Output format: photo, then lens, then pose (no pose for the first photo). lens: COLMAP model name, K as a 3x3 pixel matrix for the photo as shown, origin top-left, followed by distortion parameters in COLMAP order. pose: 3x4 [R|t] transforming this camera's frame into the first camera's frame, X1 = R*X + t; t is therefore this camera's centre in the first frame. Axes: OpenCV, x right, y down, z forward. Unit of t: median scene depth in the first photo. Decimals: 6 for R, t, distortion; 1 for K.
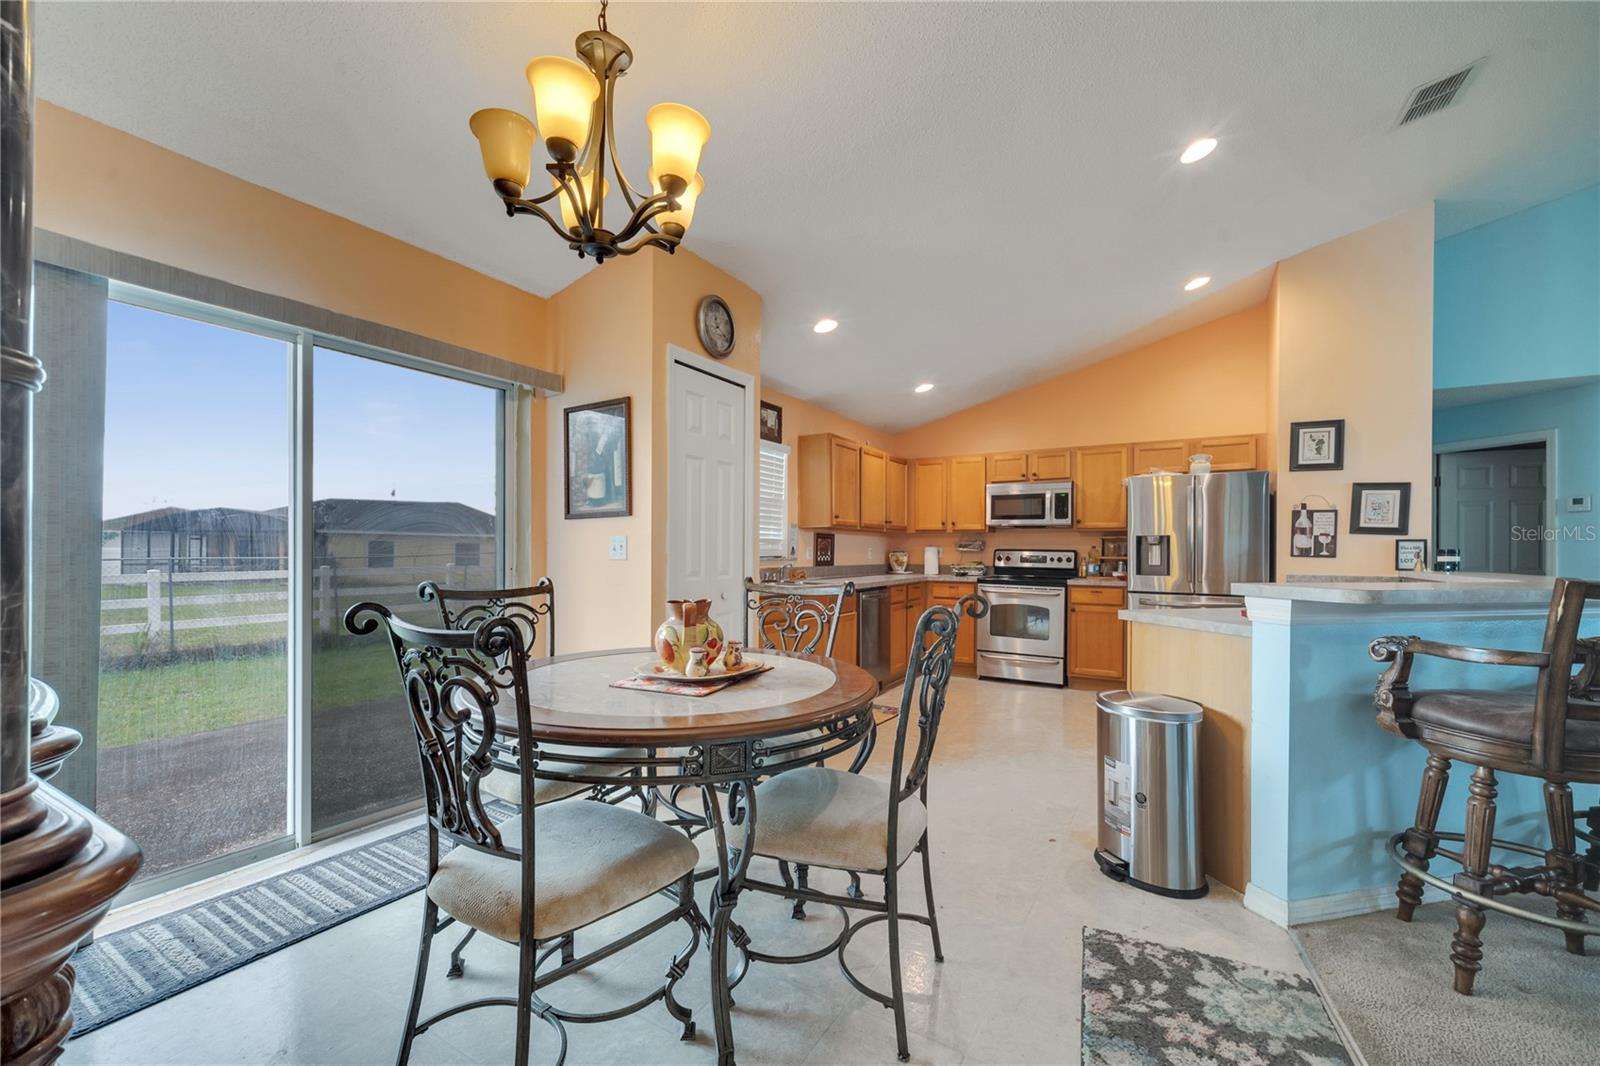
lens RADIAL K [[652.9, 0, 797.1], [0, 652.9, 552.5], [0, 0, 1]] dist [0.005623, -0.001160]
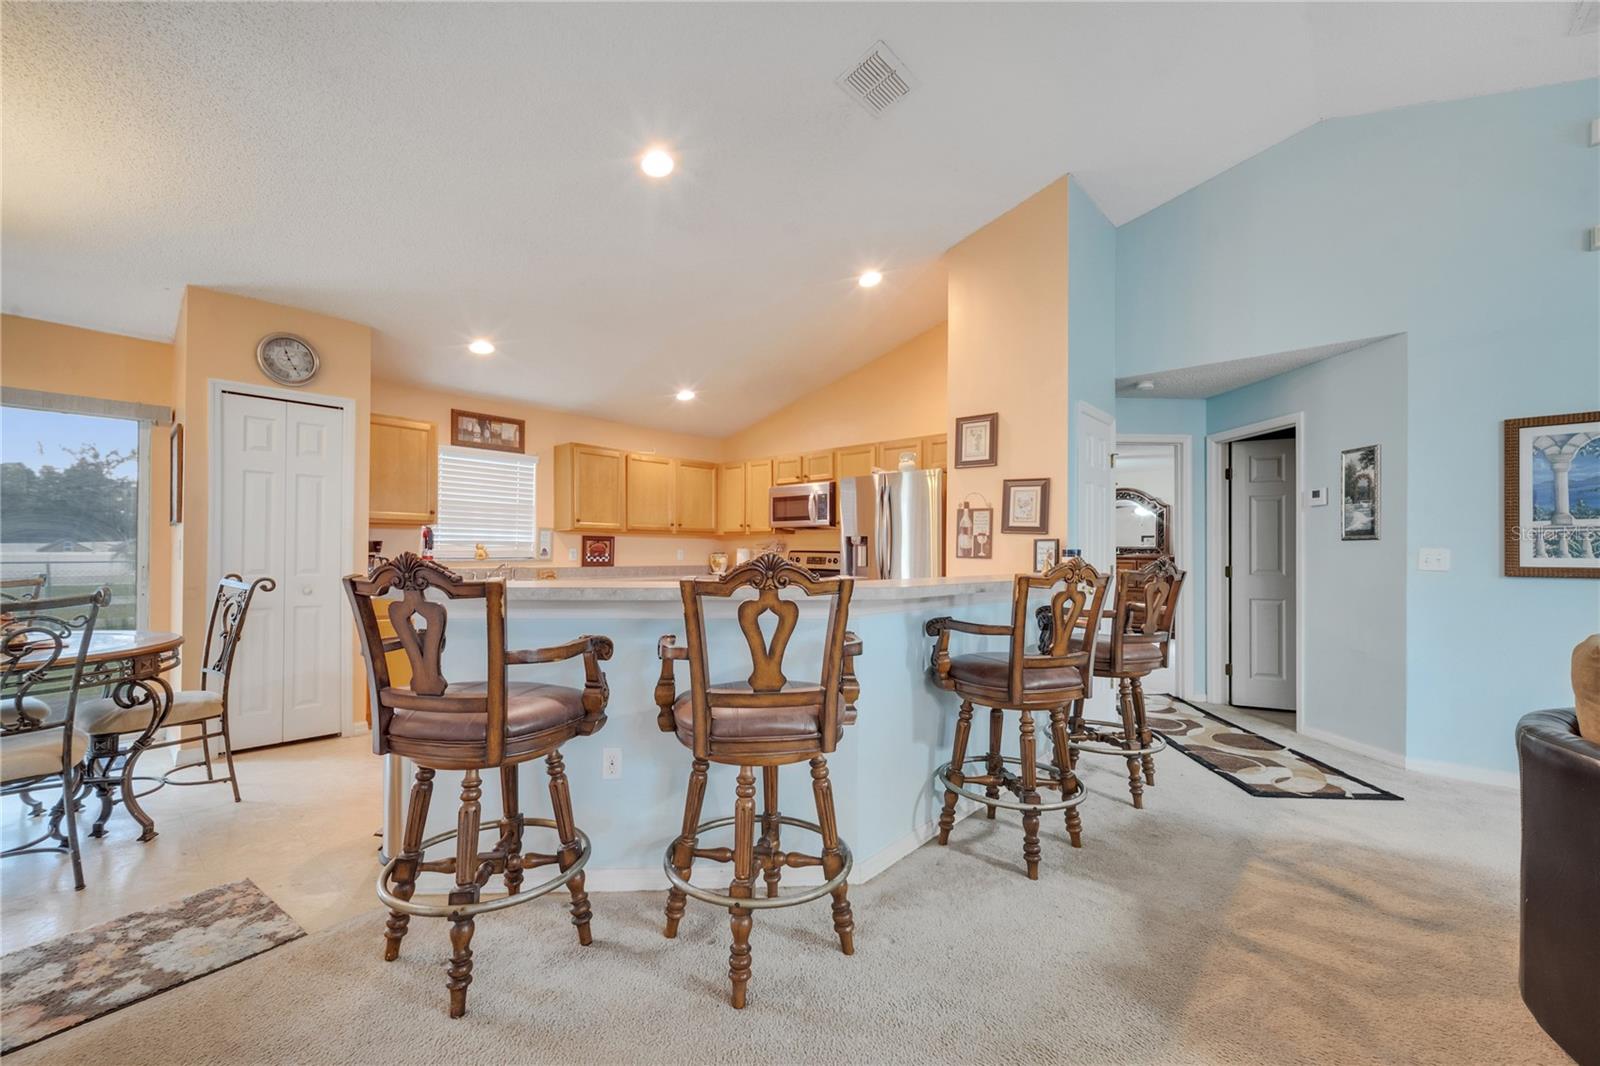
lens RADIAL K [[652.9, 0, 796.0], [0, 652.9, 549.7], [0, 0, 1]] dist [0.005623, -0.001160]
pose [[0.982027, -0.001938, -0.188732, 0.612228], [0.000423, 0.999967, -0.008067, 0.001825], [0.188741, 0.007842, 0.981996, 0.018381]]
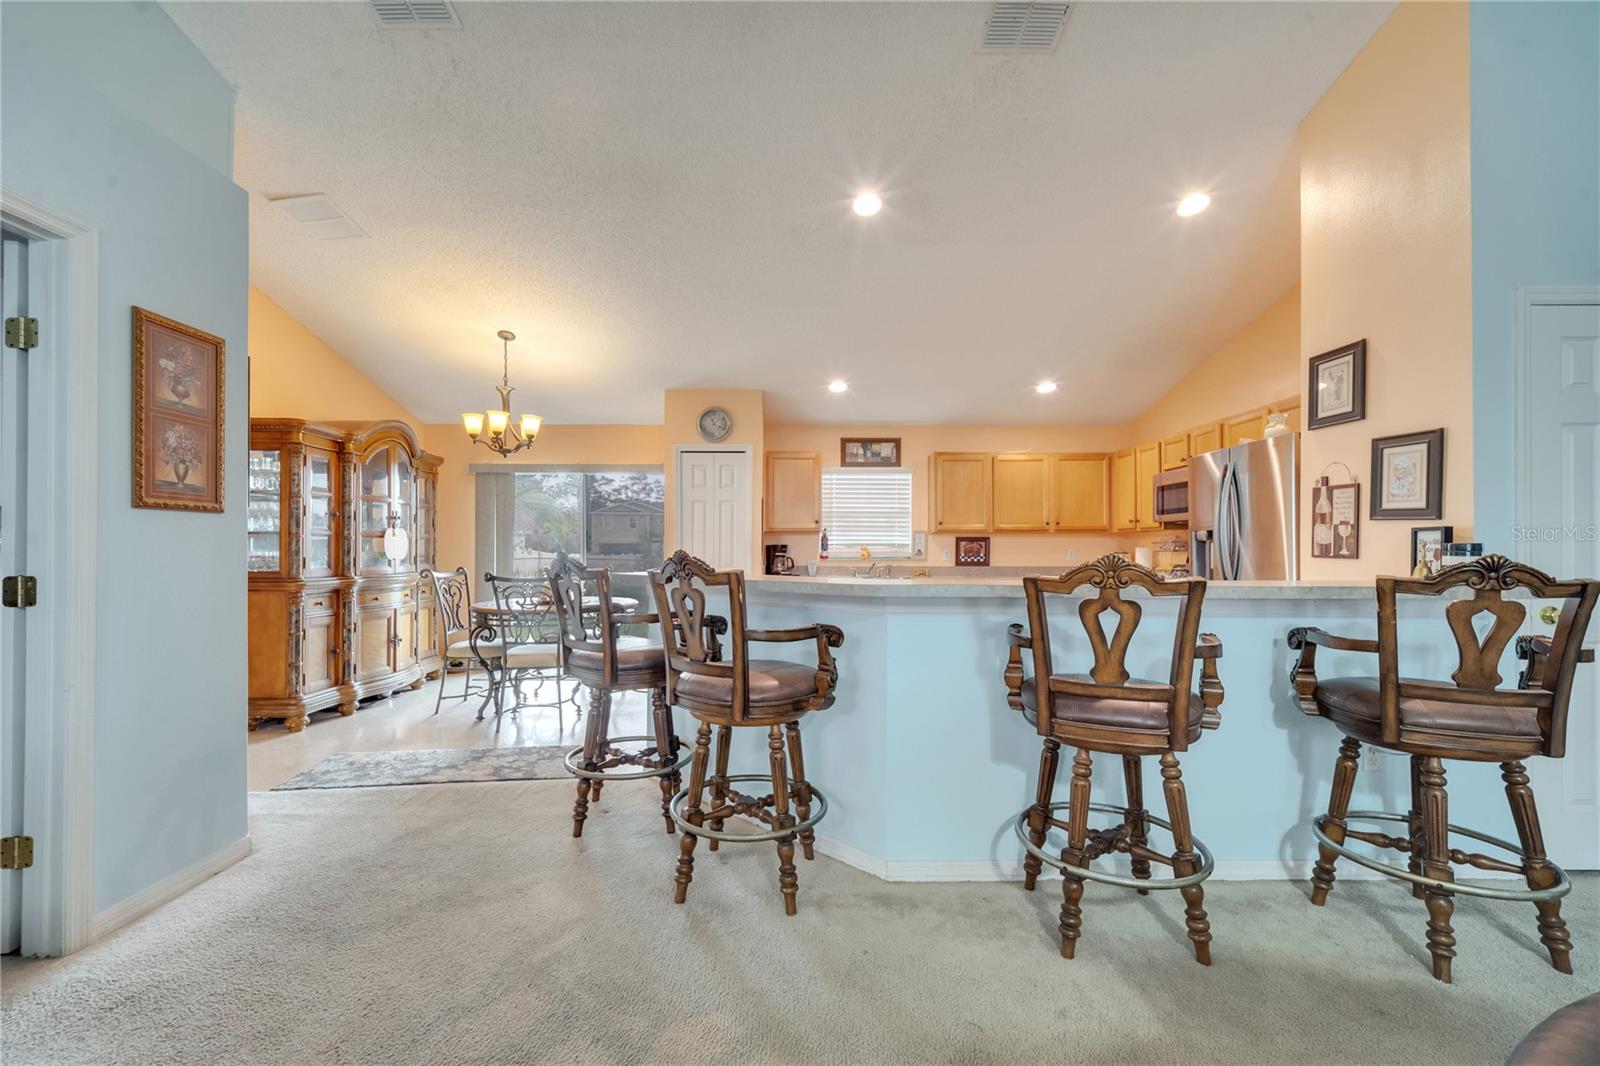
lens RADIAL K [[652.9, 0, 793.7], [0, 652.9, 548.0], [0, 0, 1]] dist [0.005623, -0.001160]
pose [[0.523224, -0.012012, -0.852111, 0.910823], [0.000904, 0.999908, -0.013540, 0.004642], [0.852195, 0.006314, 0.523187, 0.172506]]
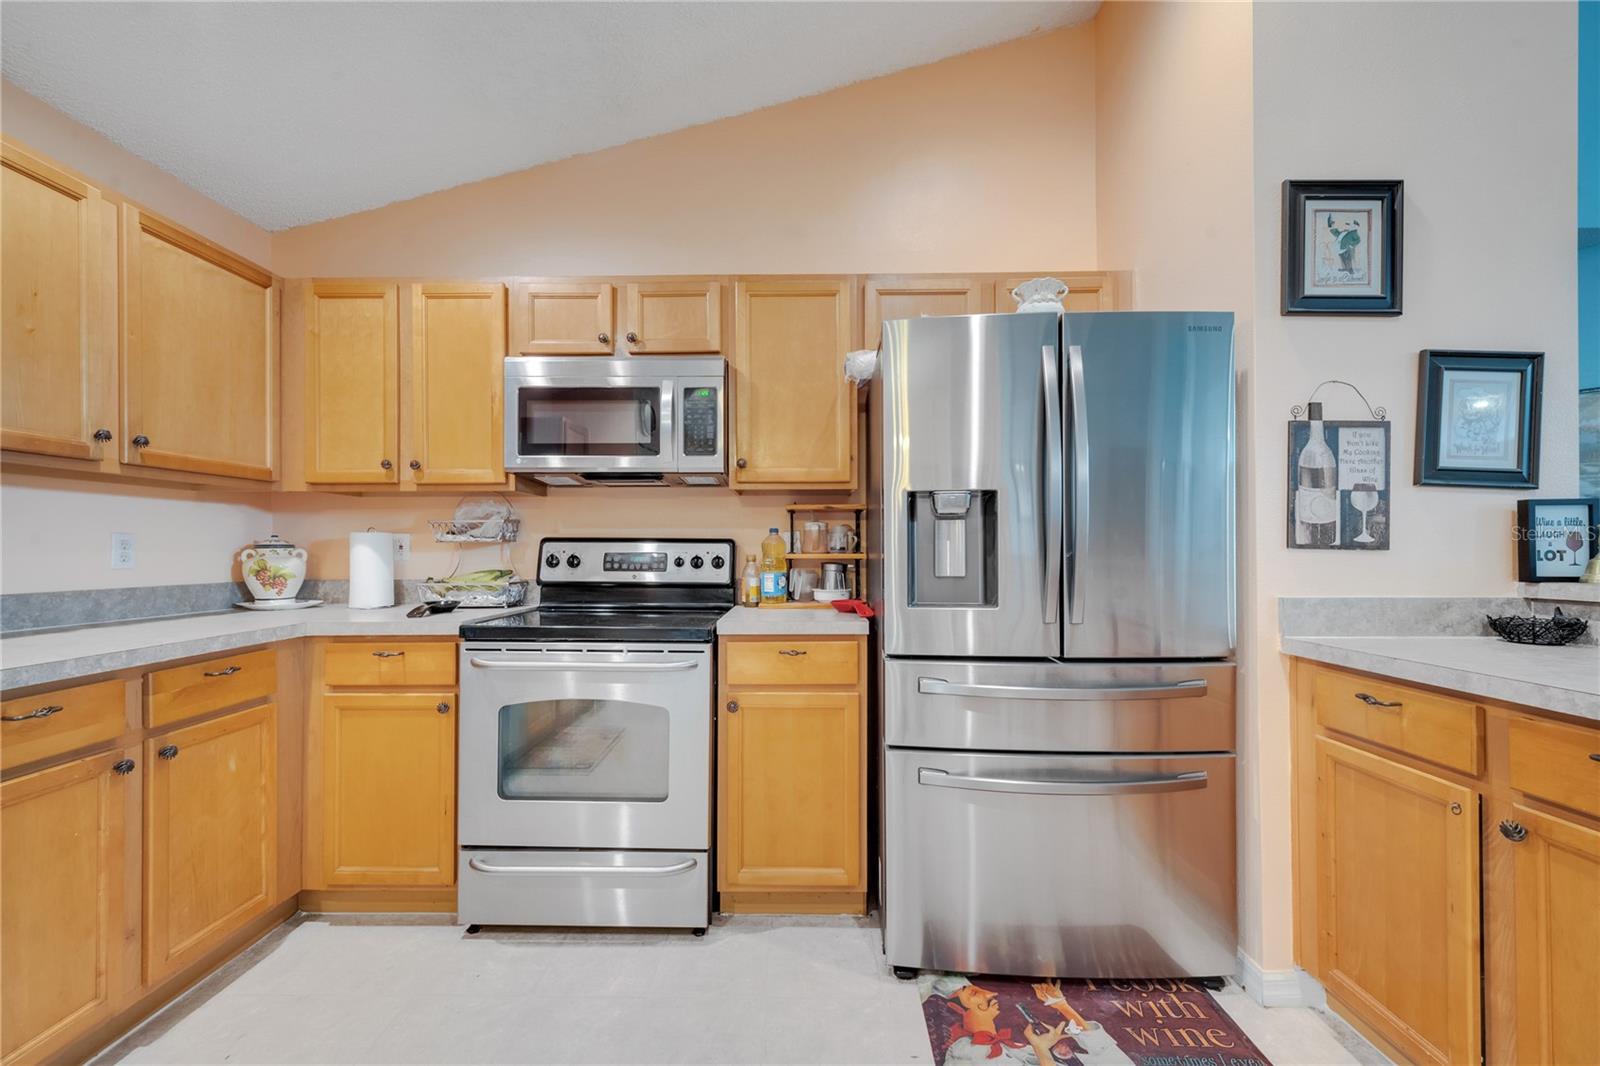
lens RADIAL K [[652.9, 0, 795.6], [0, 652.9, 545.0], [0, 0, 1]] dist [0.005623, -0.001160]
pose [[0.865031, -0.004521, 0.501698, 0.290867], [0.008888, 0.999941, -0.006314, 0.003753], [-0.501640, 0.009921, 0.865020, 0.715975]]
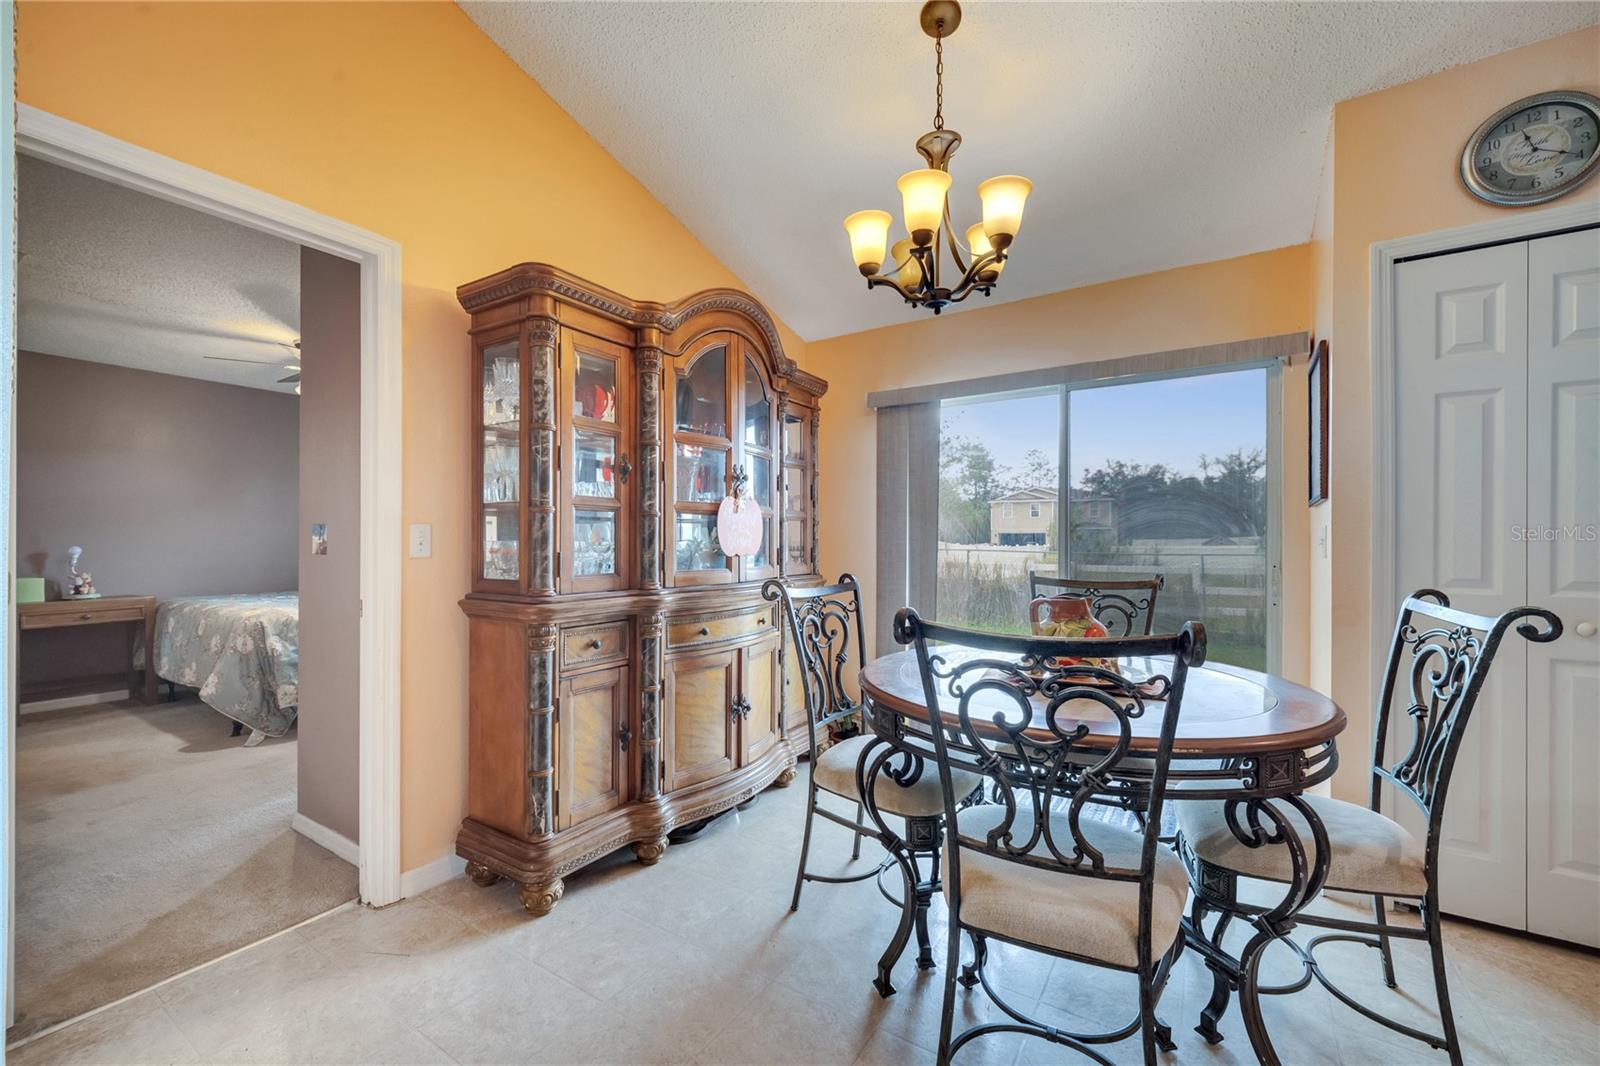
lens RADIAL K [[652.9, 0, 795.1], [0, 652.9, 543.4], [0, 0, 1]] dist [0.005623, -0.001160]
pose [[-0.036095, -0.005539, -0.999333, 0.290947], [-0.003186, 0.999980, -0.005428, 0.000609], [0.999343, 0.002988, -0.036112, 0.238935]]
